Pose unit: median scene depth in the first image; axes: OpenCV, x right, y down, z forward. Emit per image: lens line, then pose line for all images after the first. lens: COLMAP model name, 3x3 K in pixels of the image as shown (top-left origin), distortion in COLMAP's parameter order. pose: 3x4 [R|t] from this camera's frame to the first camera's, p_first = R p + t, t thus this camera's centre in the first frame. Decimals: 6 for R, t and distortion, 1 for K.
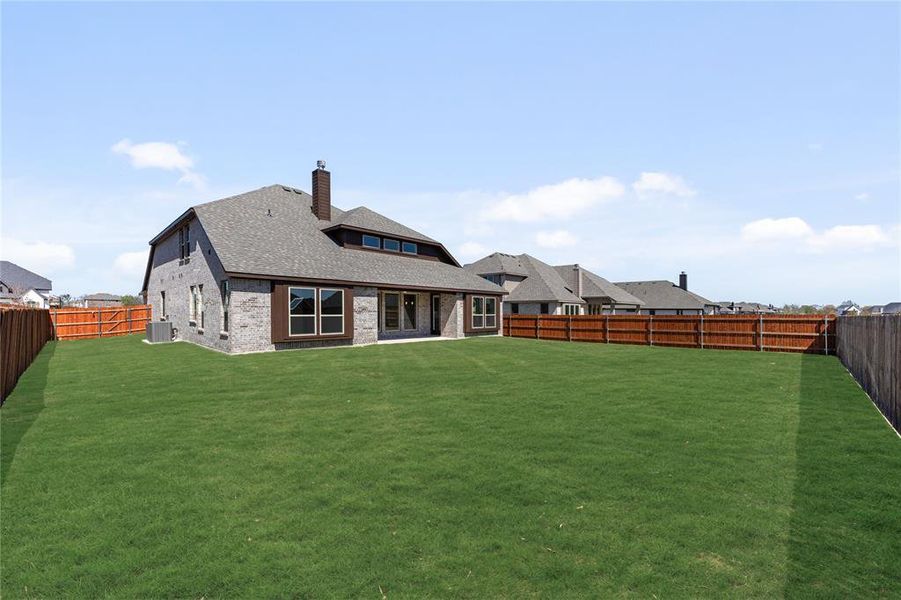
lens RADIAL K [[368.5, 0, 450.5], [0, 368.5, 300.0], [0, 0, 1]] dist [0.000280, -0.000040]
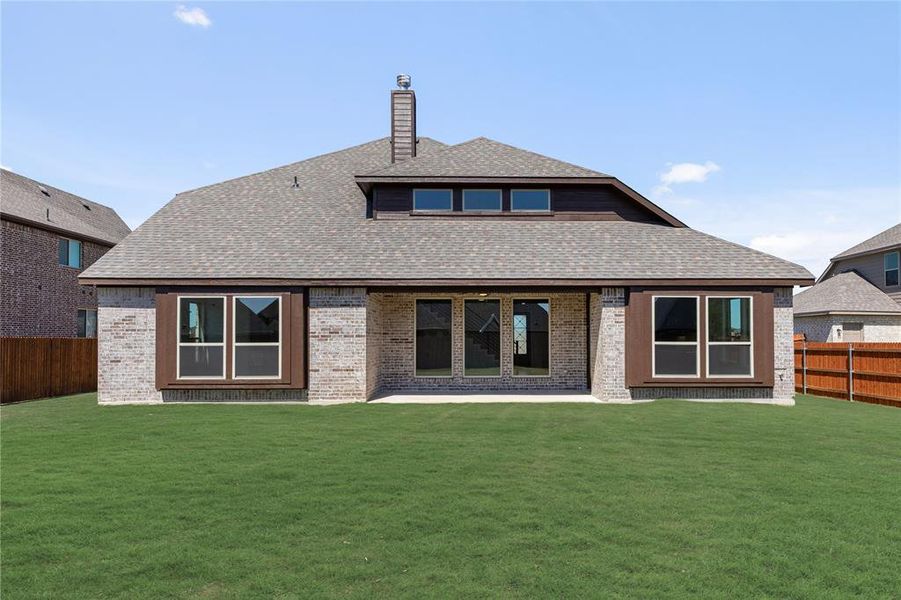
lens RADIAL K [[602.0, 0, 450.5], [0, 602.0, 300.0], [0, 0, 1]] dist [0.027407, -0.000121]
pose [[0.703088, -0.049322, -0.709391, 0.461143], [0.028255, 0.998742, -0.041435, 0.019220], [0.710542, 0.009088, 0.703596, 0.507085]]
